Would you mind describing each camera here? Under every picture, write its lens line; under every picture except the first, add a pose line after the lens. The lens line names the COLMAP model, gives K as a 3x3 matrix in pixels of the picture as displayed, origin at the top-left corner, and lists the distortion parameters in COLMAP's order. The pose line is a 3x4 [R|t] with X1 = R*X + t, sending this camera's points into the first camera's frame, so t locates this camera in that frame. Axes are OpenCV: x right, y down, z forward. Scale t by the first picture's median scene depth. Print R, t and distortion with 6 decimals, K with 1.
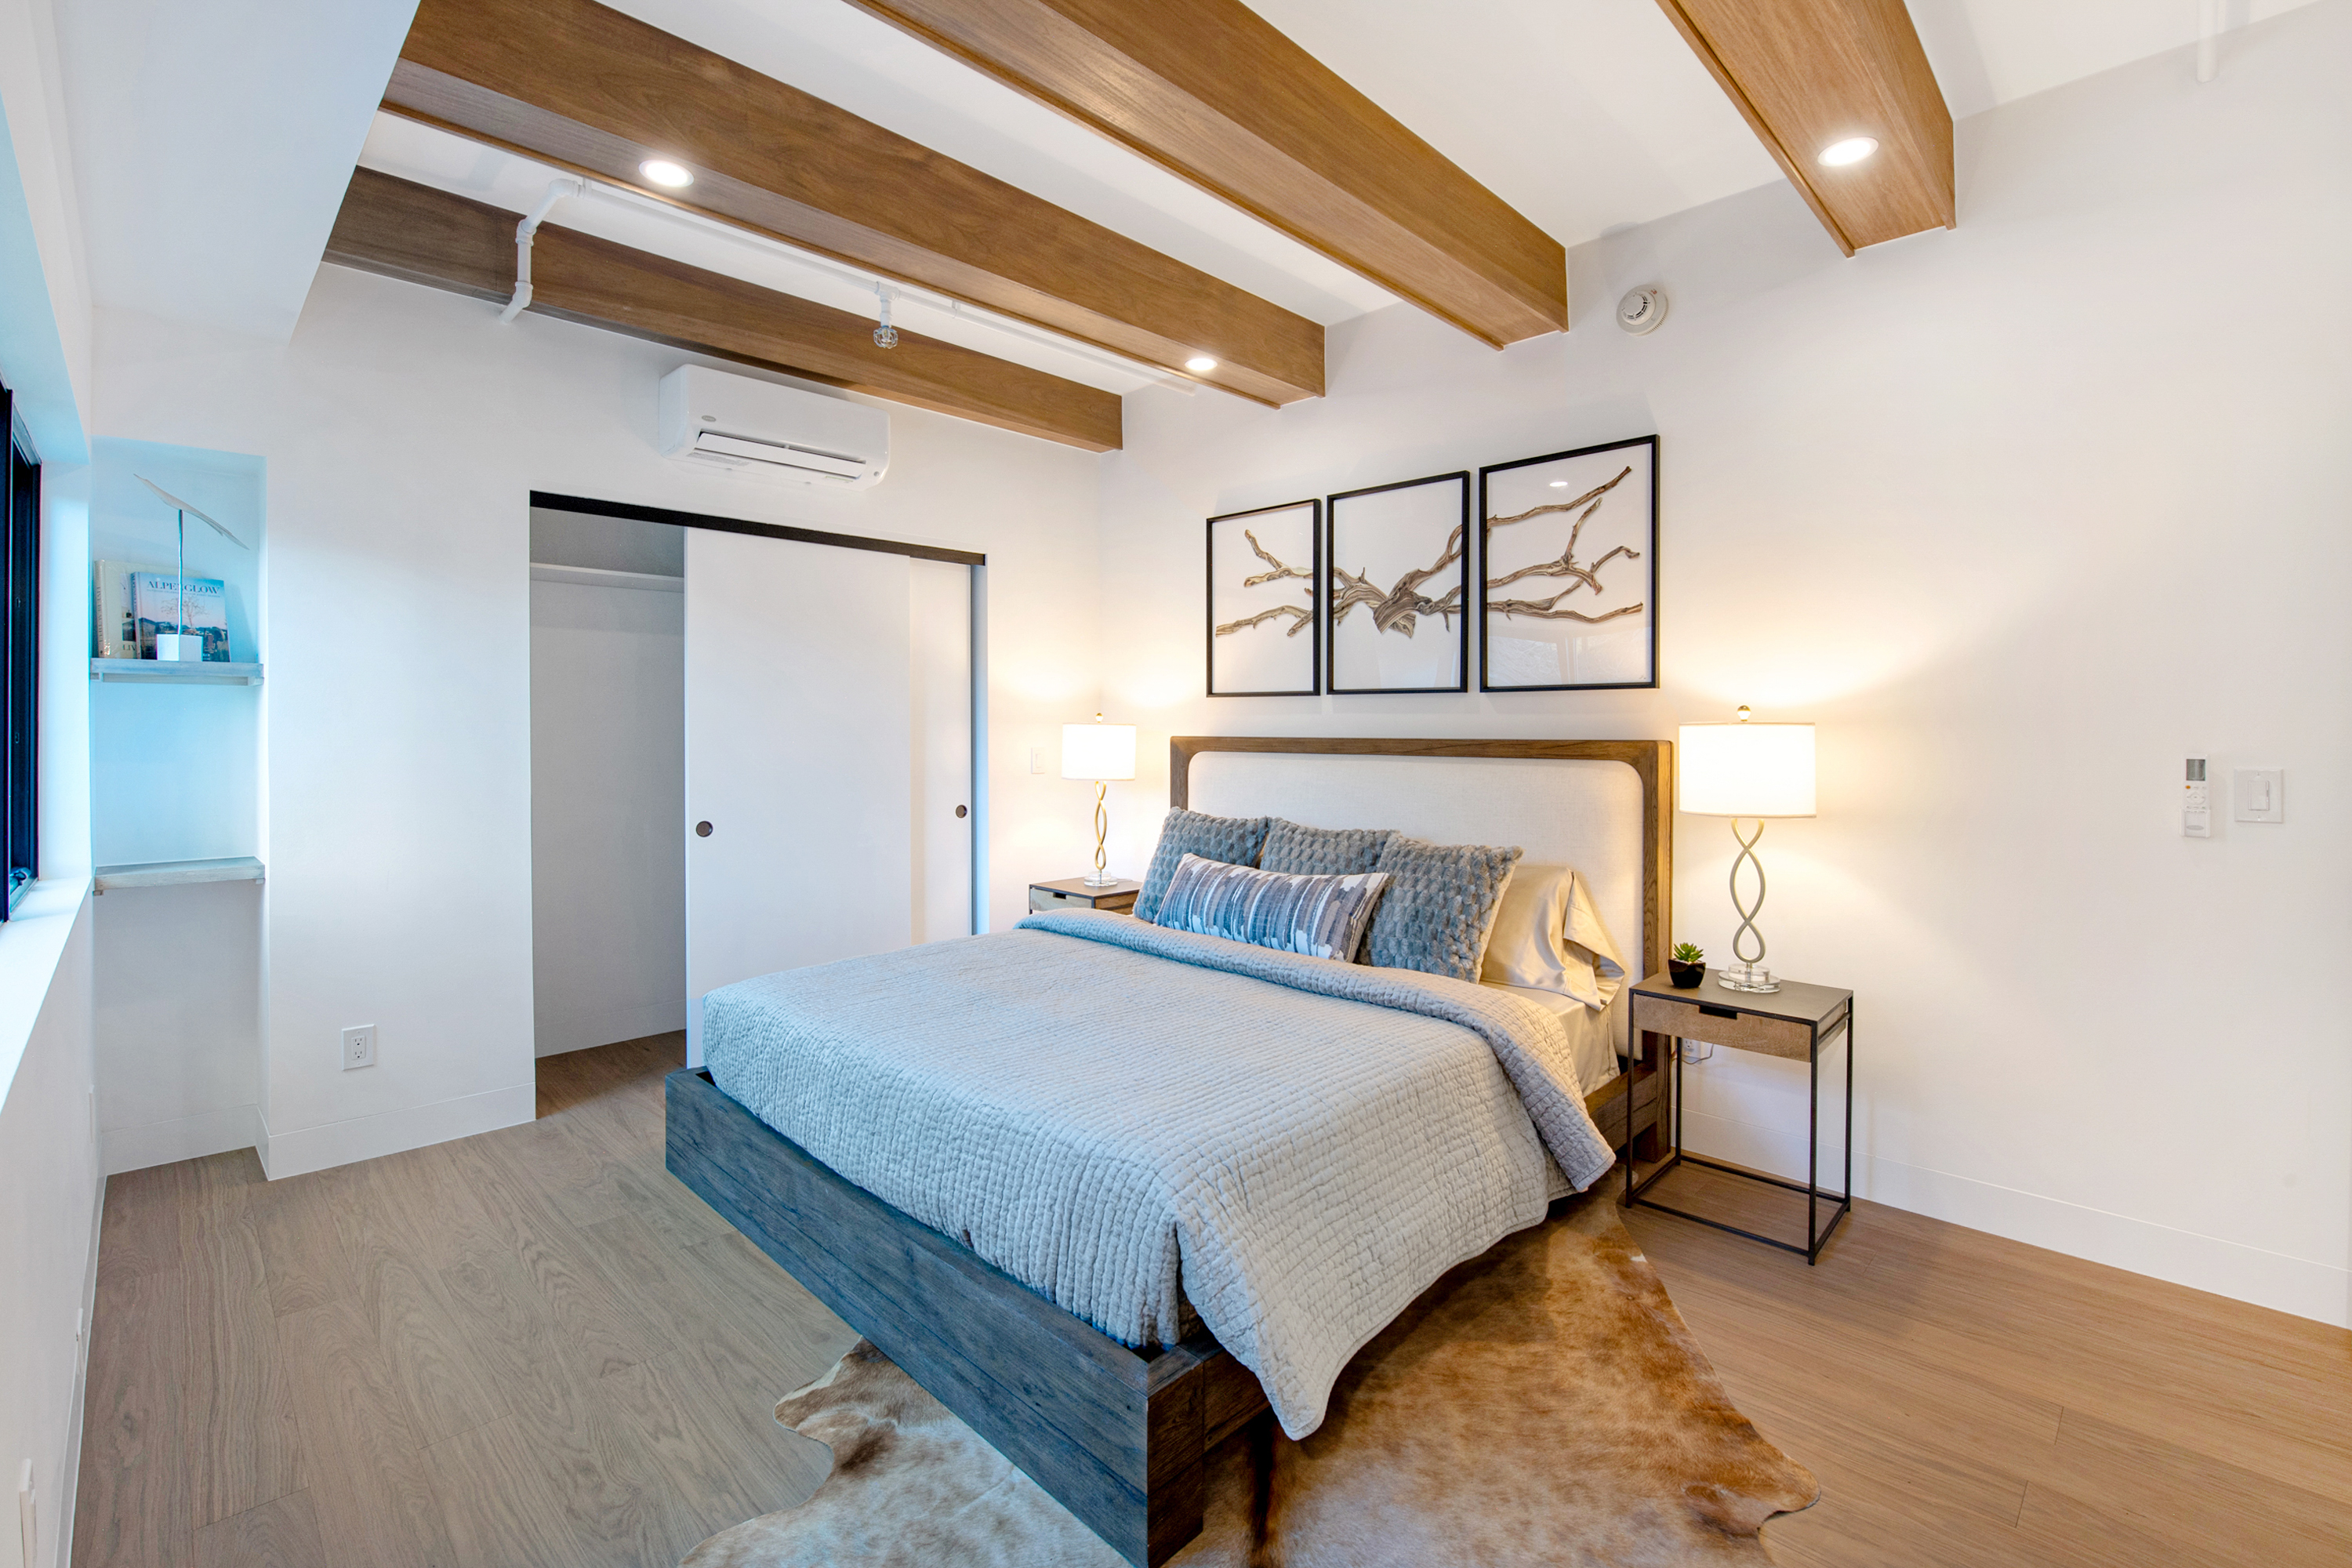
lens RADIAL K [[1044.9, 0, 1181.0], [0, 1044.9, 729.2], [0, 0, 1]] dist [-0.017534, -0.000229]
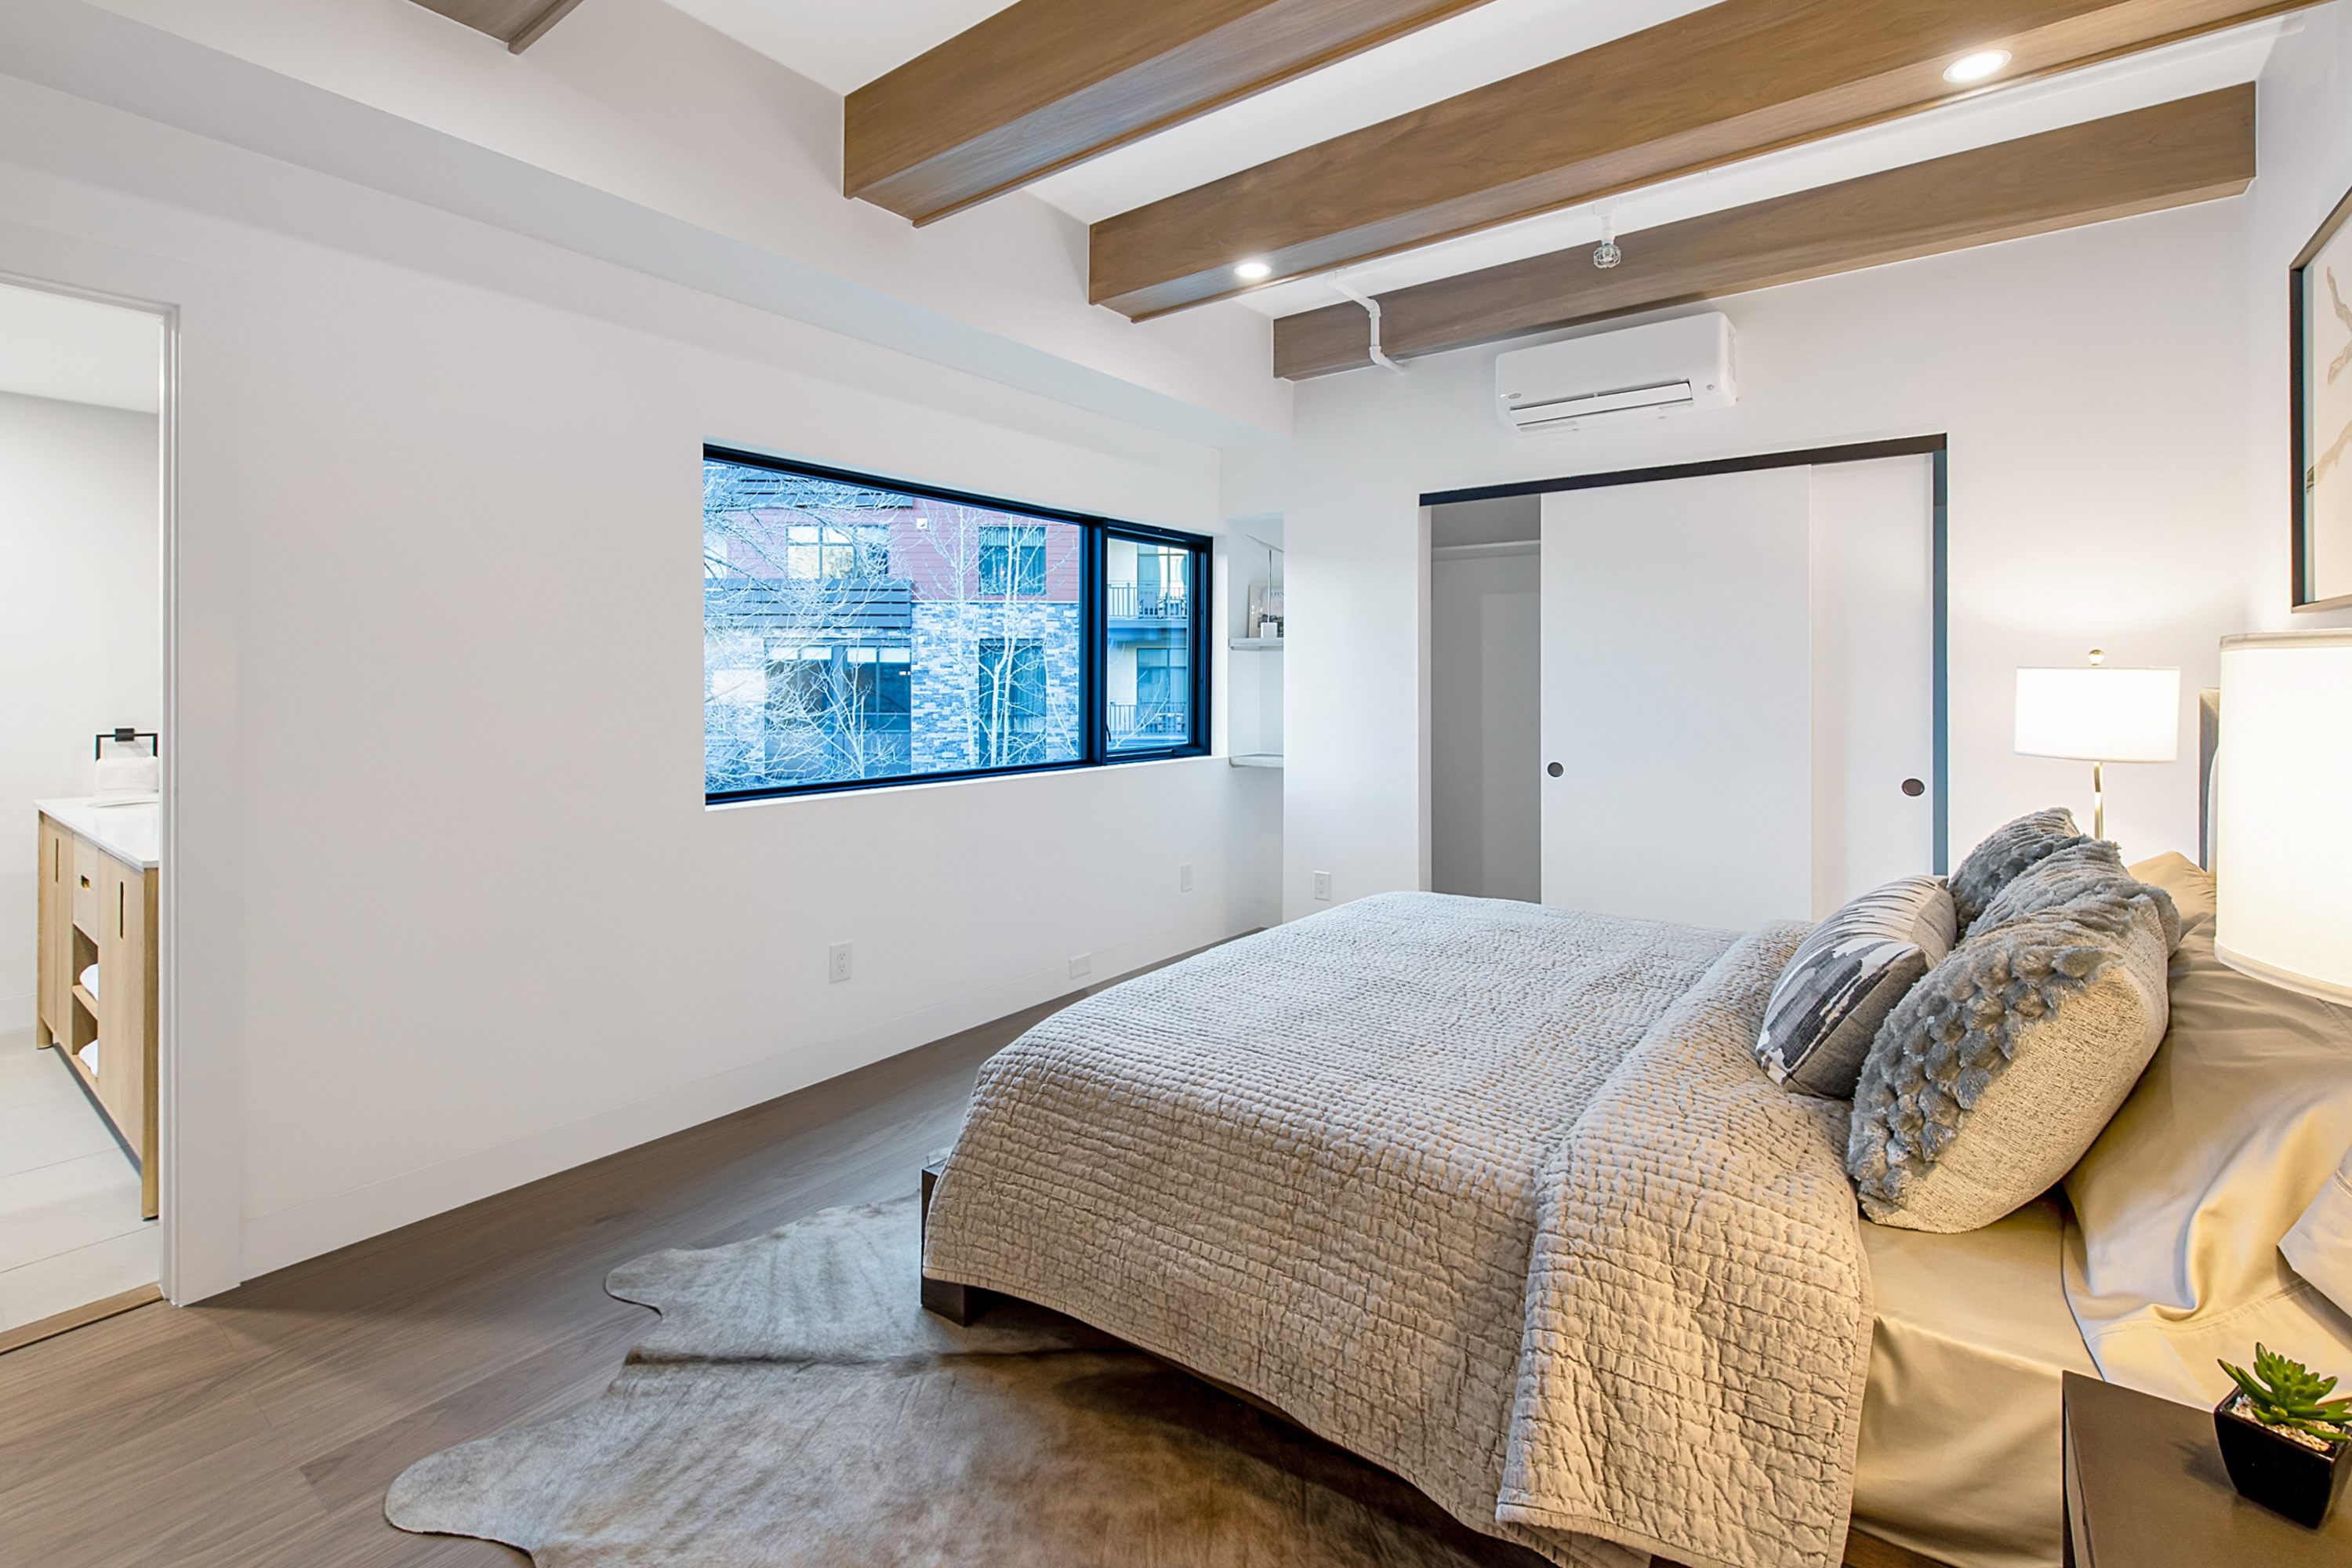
lens RADIAL K [[1029.8, 0, 1177.8], [0, 1029.8, 679.9], [0, 0, 1]] dist [0.000789, 0.000053]
pose [[0.136406, 0.000170, -0.990653, 0.565521], [-0.001037, 0.999999, 0.000029, 0.003222], [0.990653, 0.001024, 0.136406, 0.484409]]
